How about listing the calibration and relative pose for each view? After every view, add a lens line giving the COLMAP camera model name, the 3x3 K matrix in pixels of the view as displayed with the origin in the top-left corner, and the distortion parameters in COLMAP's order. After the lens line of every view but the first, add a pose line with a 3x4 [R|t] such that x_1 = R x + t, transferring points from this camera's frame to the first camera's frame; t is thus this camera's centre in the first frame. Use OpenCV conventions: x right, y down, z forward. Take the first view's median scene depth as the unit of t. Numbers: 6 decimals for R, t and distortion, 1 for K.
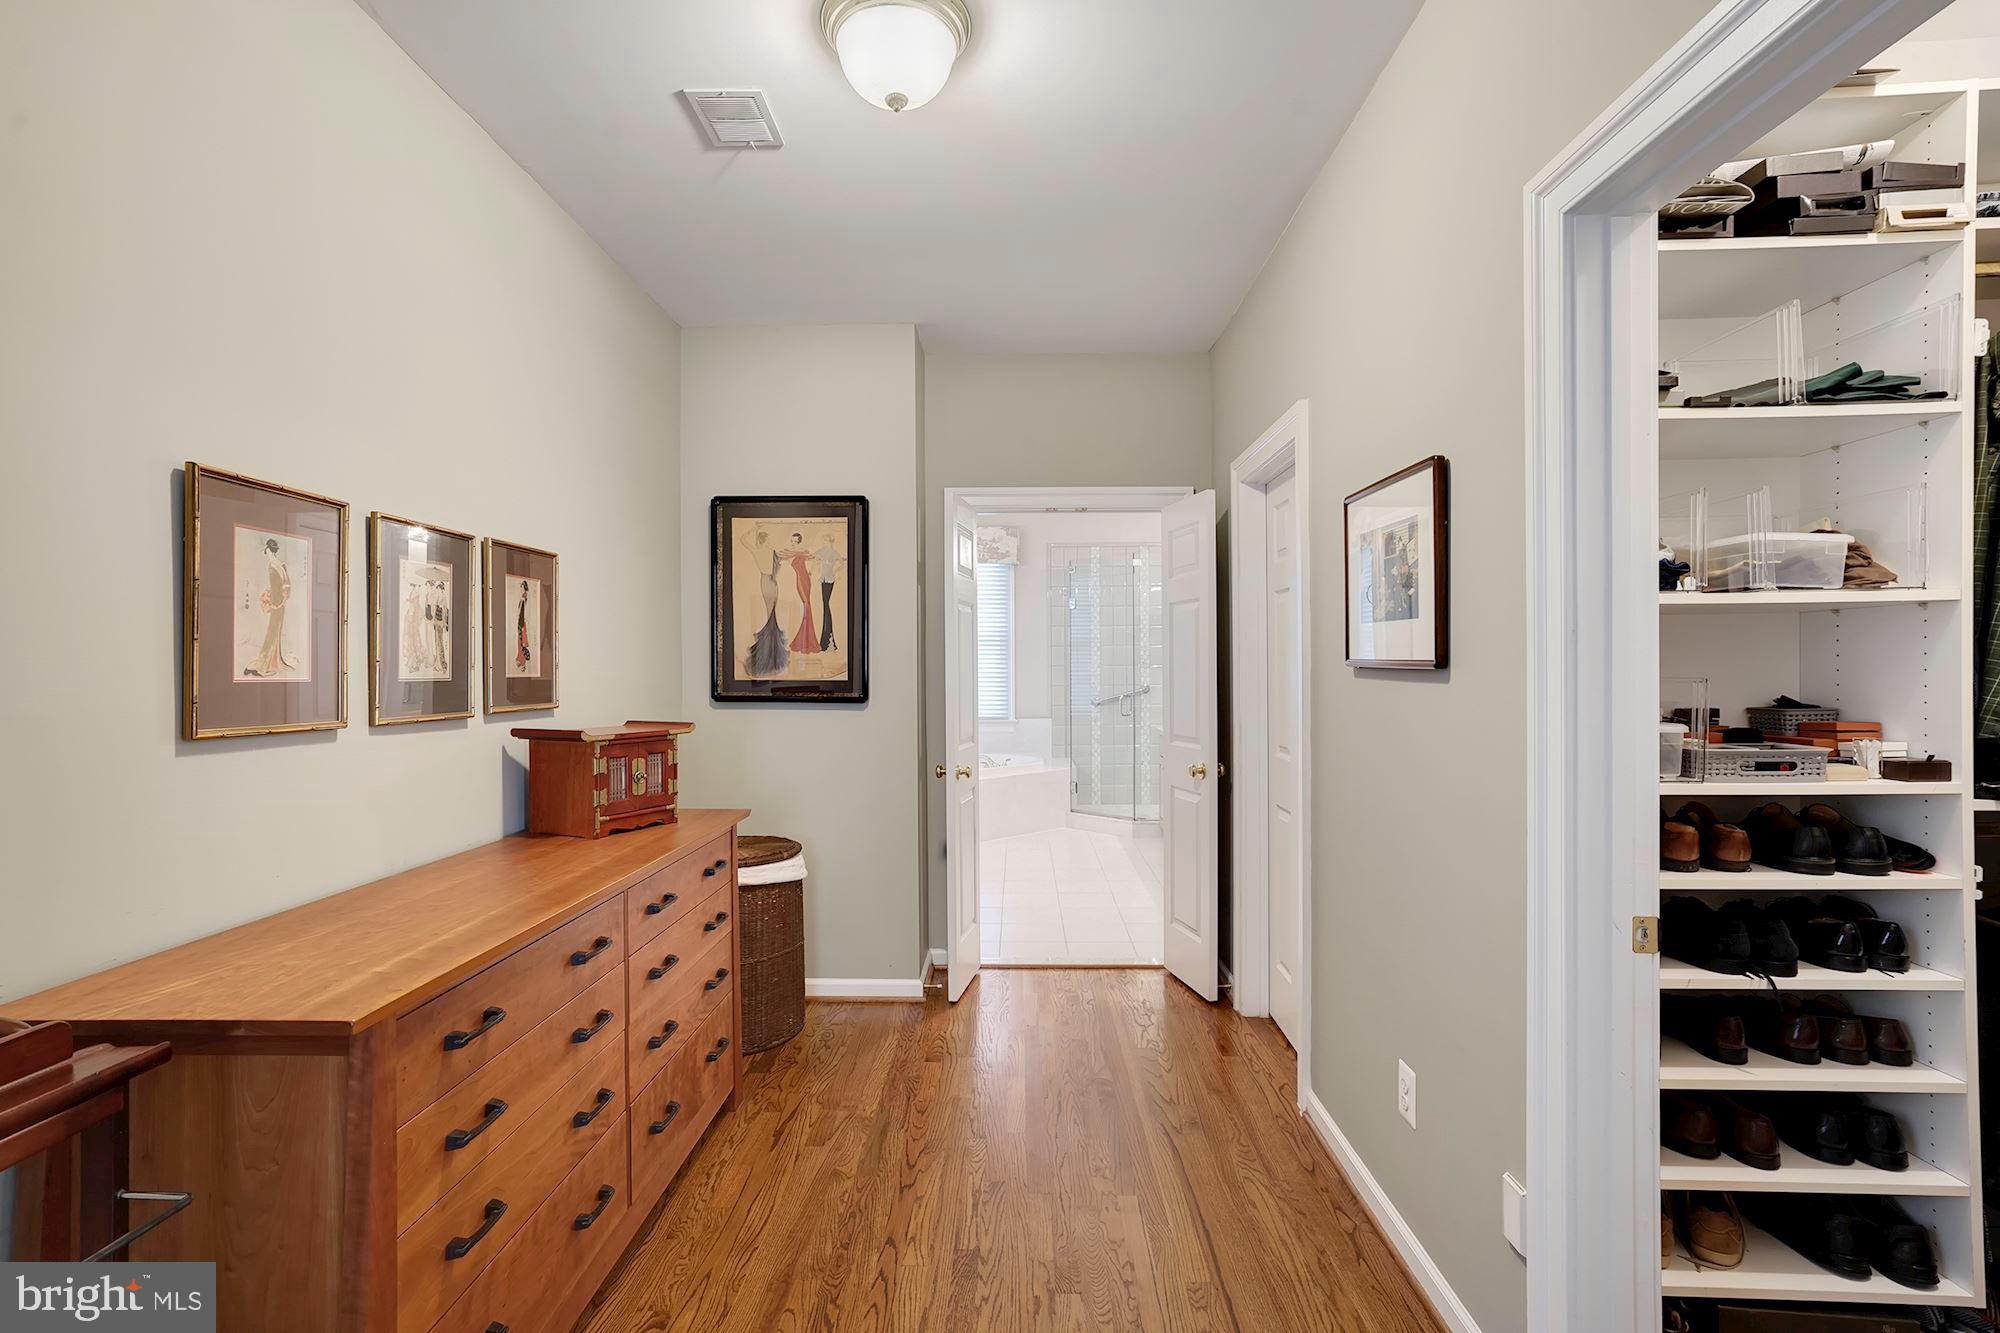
lens RADIAL K [[938.4, 0, 991.2], [0, 938.4, 676.8], [0, 0, 1]] dist [-0.046726, 0.022807]
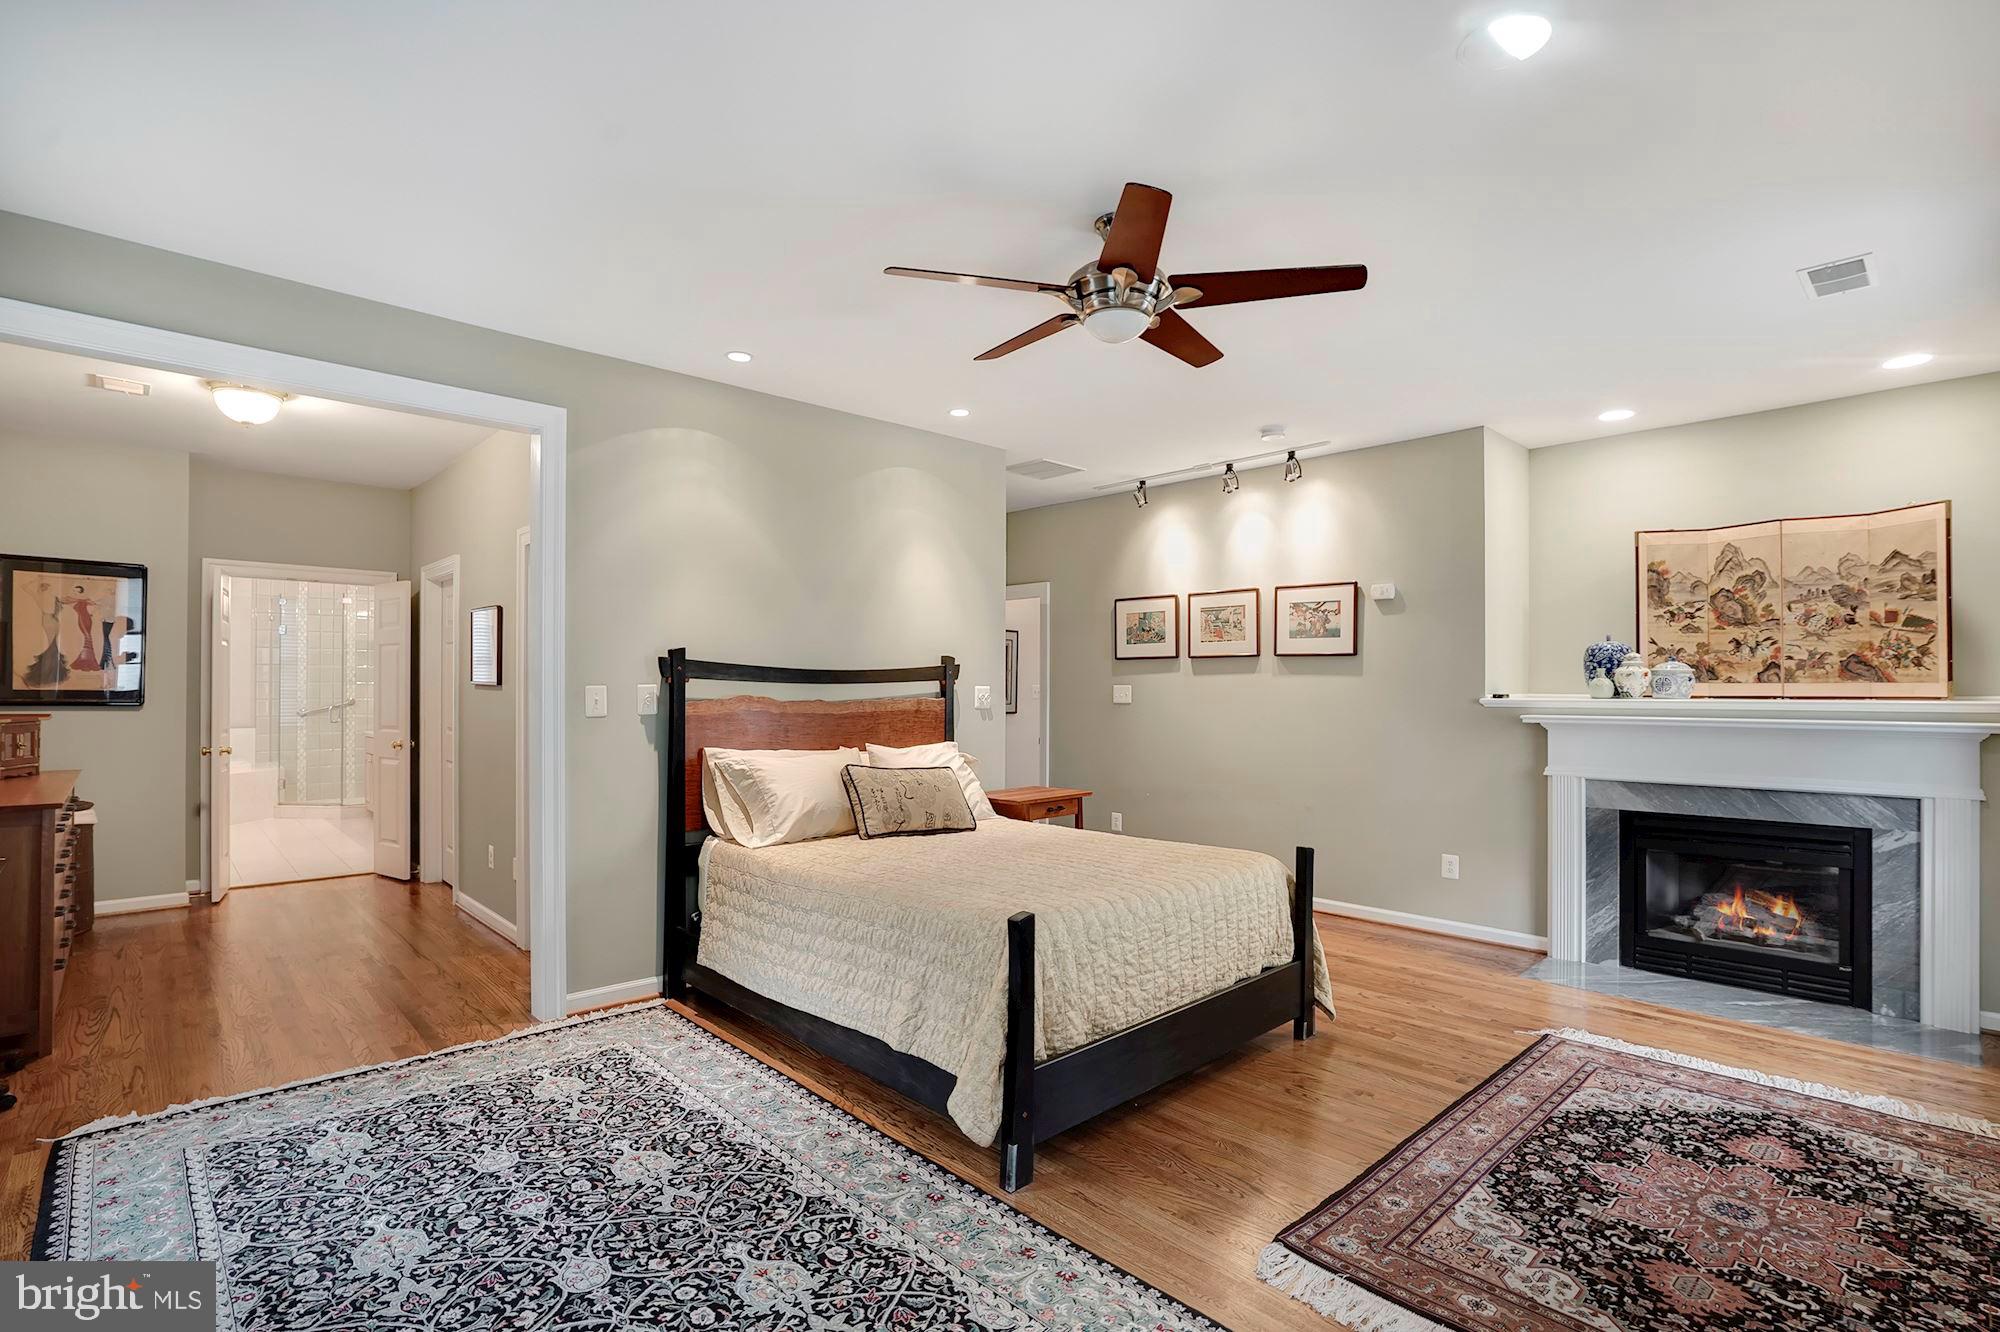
lens RADIAL K [[949.6, 0, 985.1], [0, 949.6, 679.0], [0, 0, 1]] dist [-0.052744, 0.022721]
pose [[0.715272, 0.013133, 0.698723, -0.198073], [0.000087, 0.999822, -0.018881, 0.013458], [-0.698846, 0.013566, 0.715143, -0.945280]]
